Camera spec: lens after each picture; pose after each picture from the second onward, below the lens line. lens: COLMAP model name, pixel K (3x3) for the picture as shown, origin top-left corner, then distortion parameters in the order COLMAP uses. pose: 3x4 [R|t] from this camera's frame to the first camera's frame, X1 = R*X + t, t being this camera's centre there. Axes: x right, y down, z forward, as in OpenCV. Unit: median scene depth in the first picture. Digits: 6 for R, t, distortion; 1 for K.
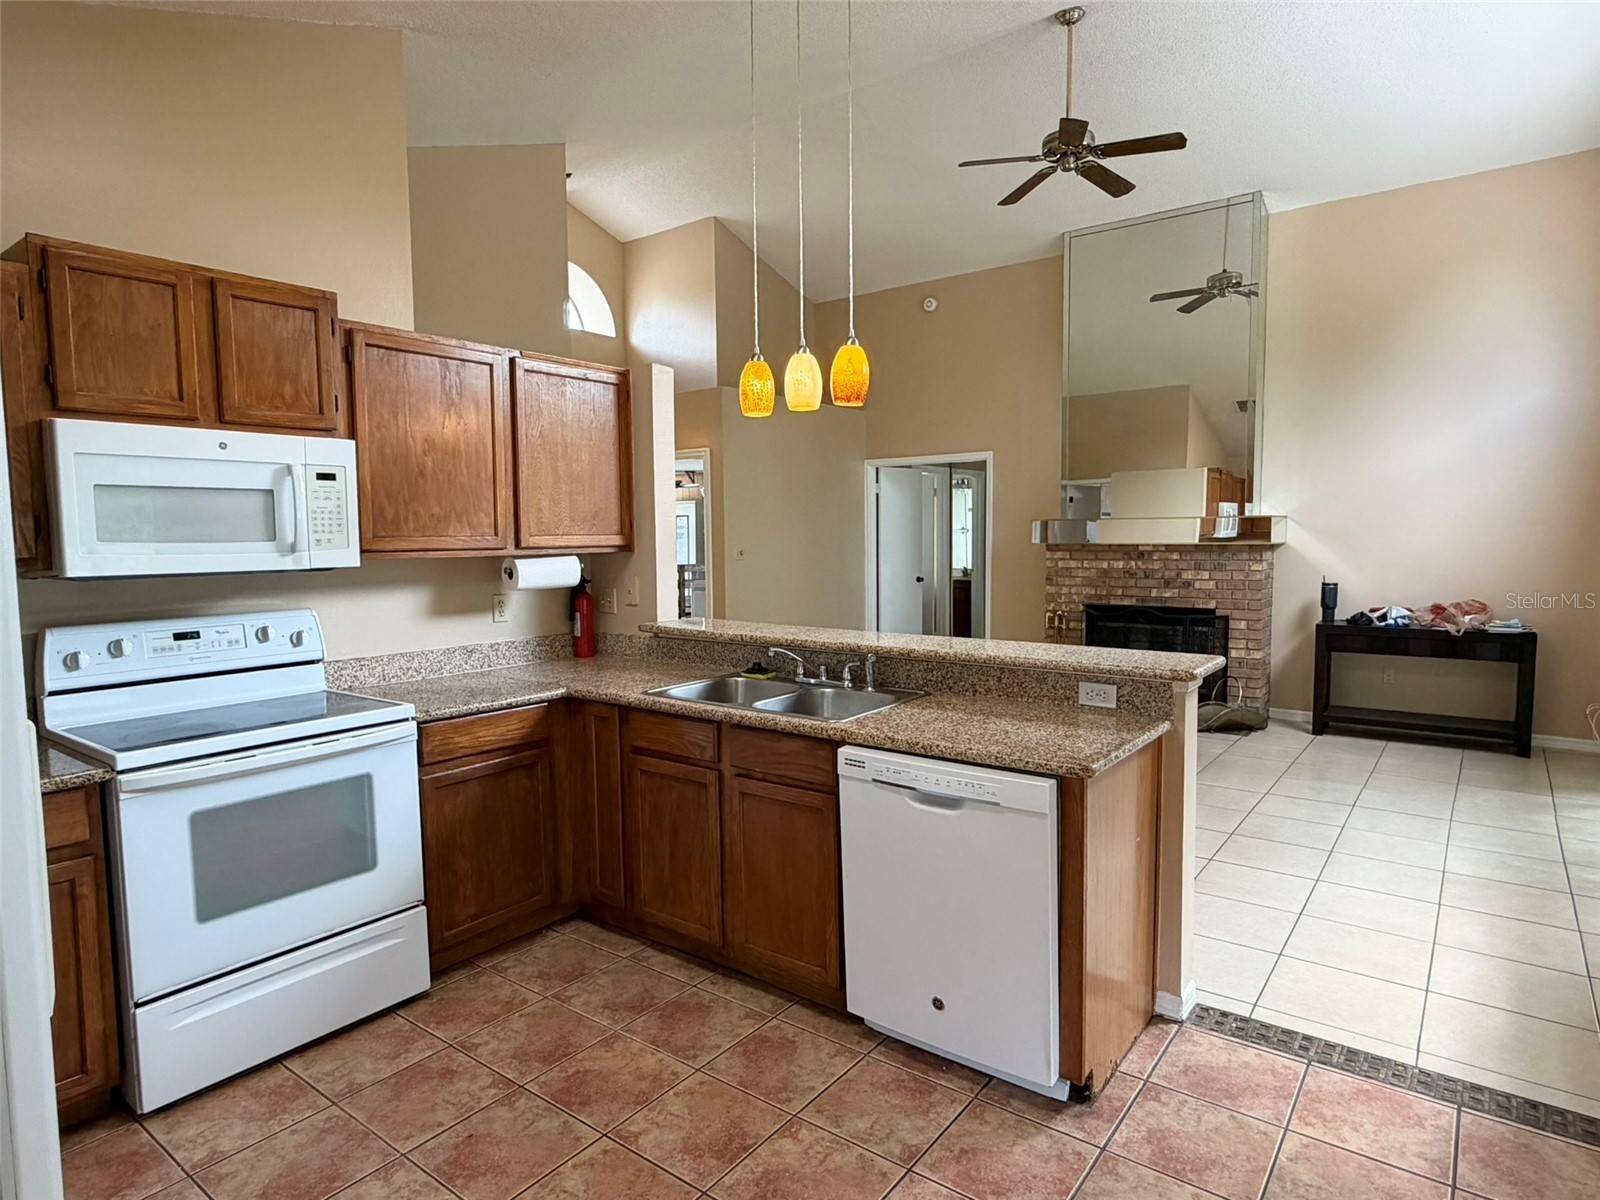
lens RADIAL K [[916.2, 0, 804.9], [0, 916.2, 601.8], [0, 0, 1]] dist [0.000099, -0.000300]
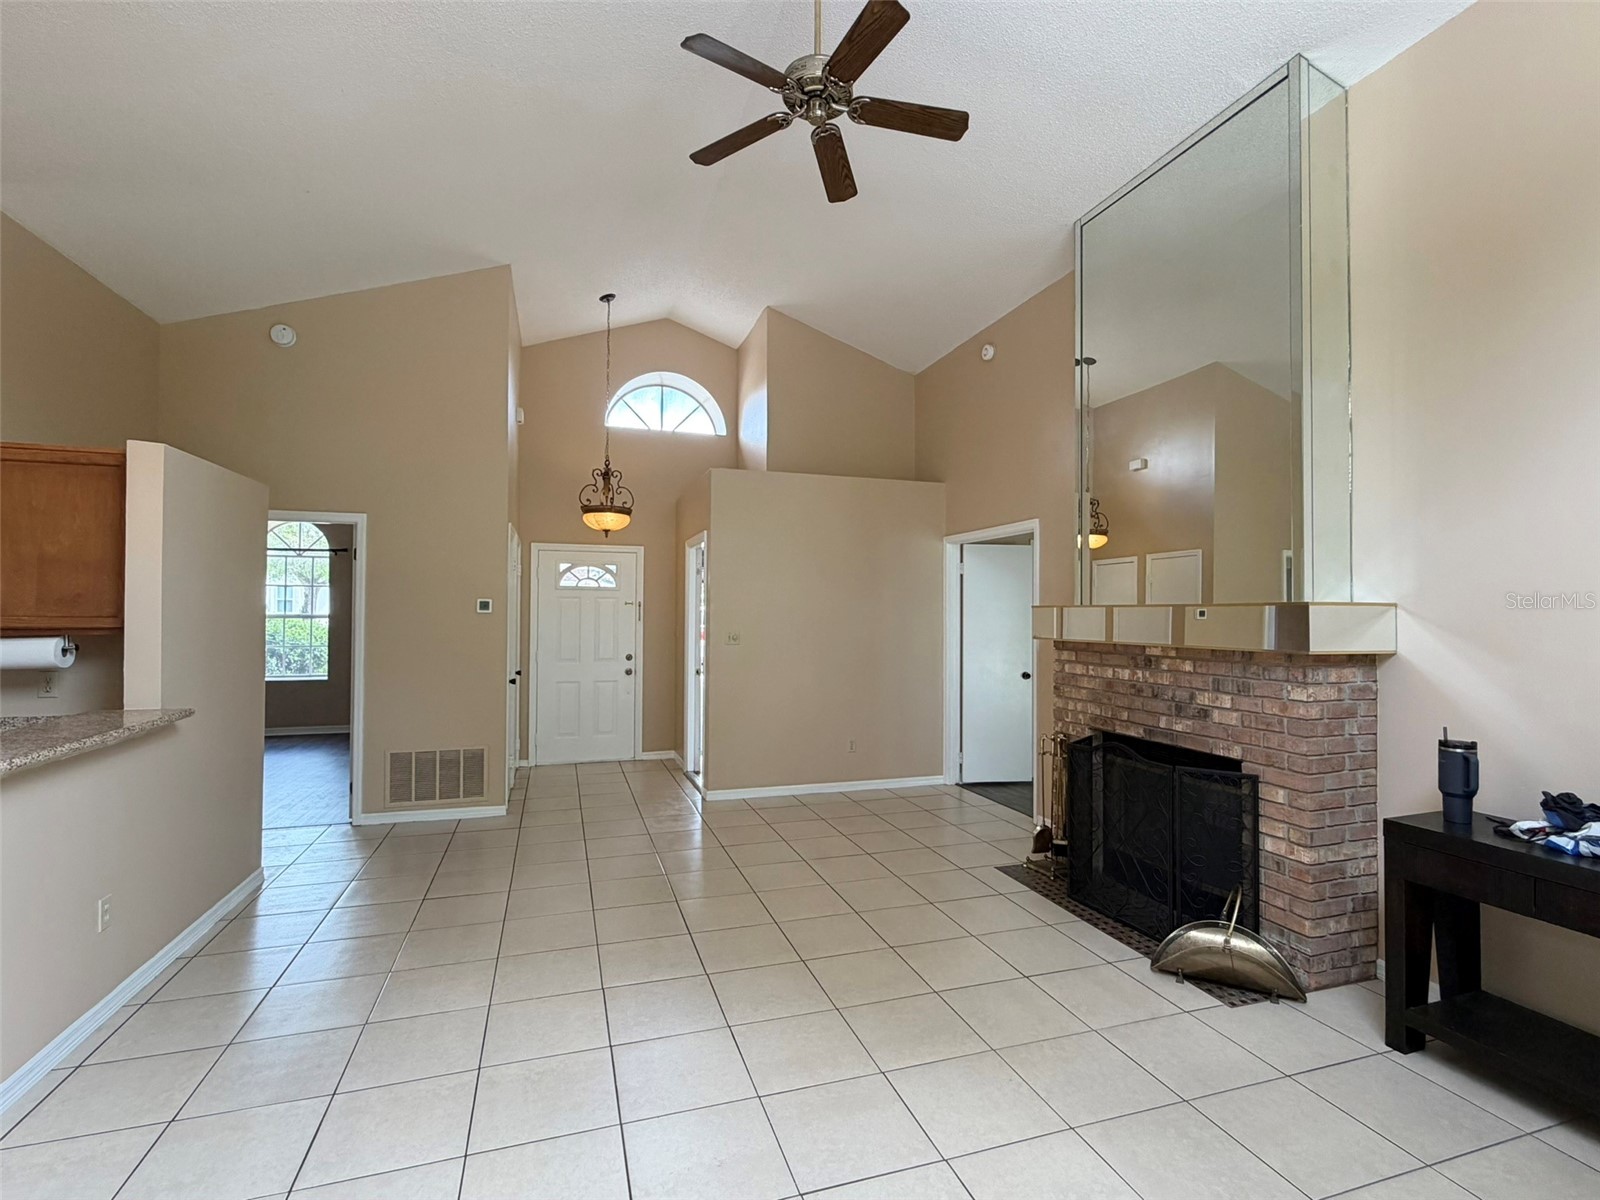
lens RADIAL K [[757.6, 0, 799.8], [0, 757.6, 601.4], [0, 0, 1]] dist [0.001218, -0.000612]
pose [[0.820923, 0.006205, -0.571006, 1.115931], [-0.057990, 0.995677, -0.072551, -0.095467], [0.568087, 0.092671, 0.817734, 0.980642]]
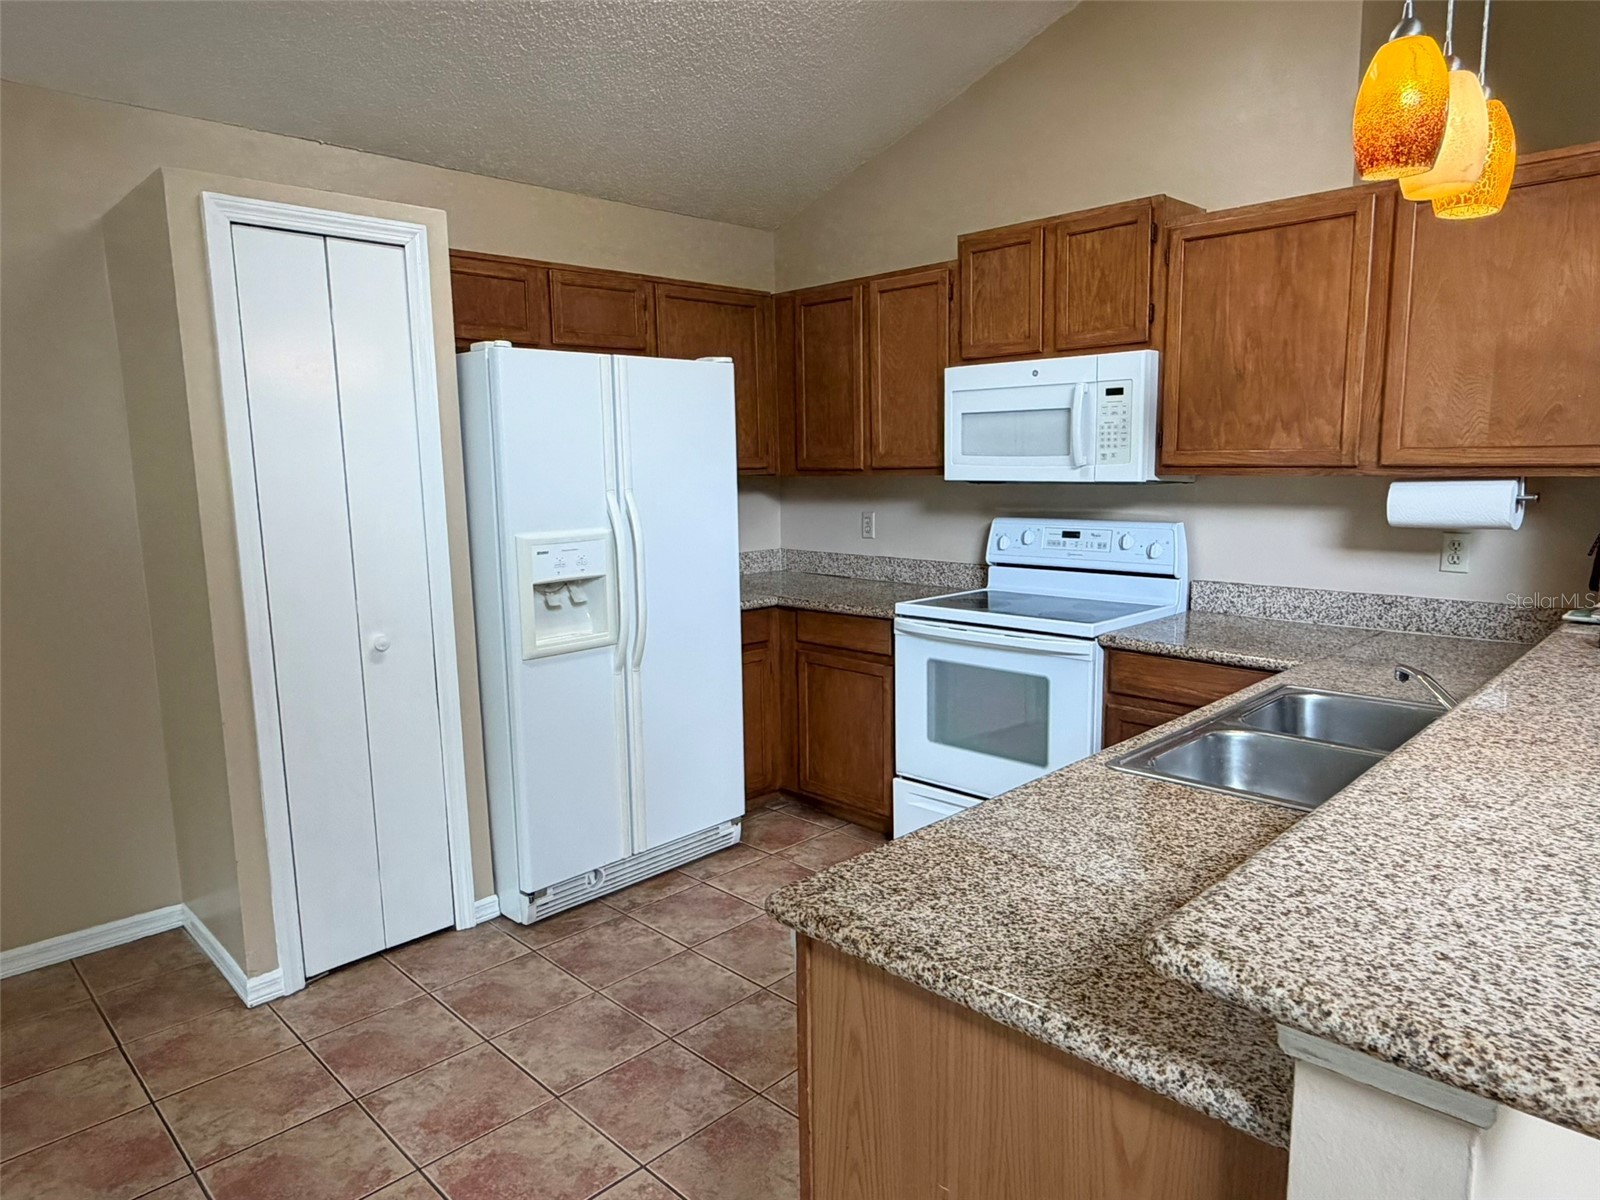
lens RADIAL K [[1004.6, 0, 798.8], [0, 1004.6, 603.0], [0, 0, 1]] dist [0.001598, -0.002753]
pose [[-0.132387, 0.155520, -0.978922, 0.620238], [-0.060136, 0.984535, 0.164544, -0.064591], [0.989372, 0.080652, -0.120987, 0.768106]]
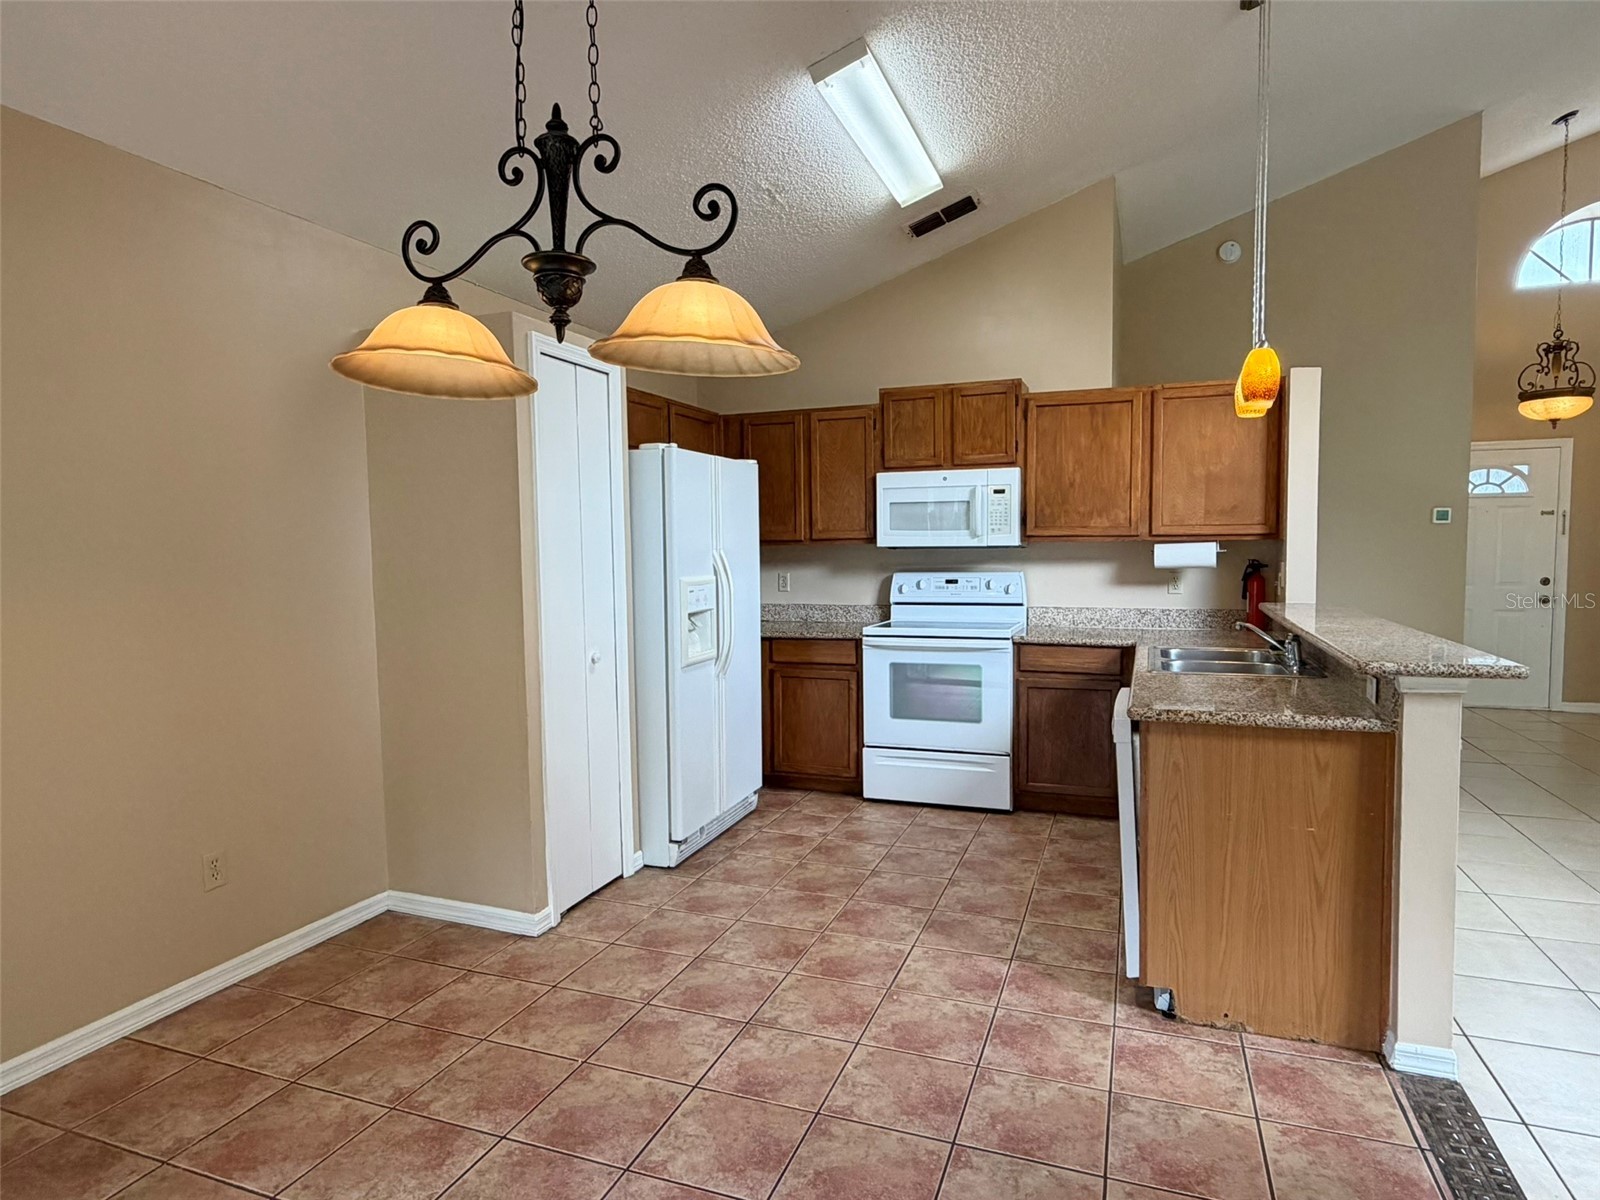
lens RADIAL K [[916.2, 0, 803.4], [0, 916.2, 605.3], [0, 0, 1]] dist [0.000099, -0.000300]
pose [[0.289359, 0.070228, -0.954641, 0.947741], [-0.067265, 0.996331, 0.052907, 0.006620], [0.954854, 0.048905, 0.293021, 0.164434]]
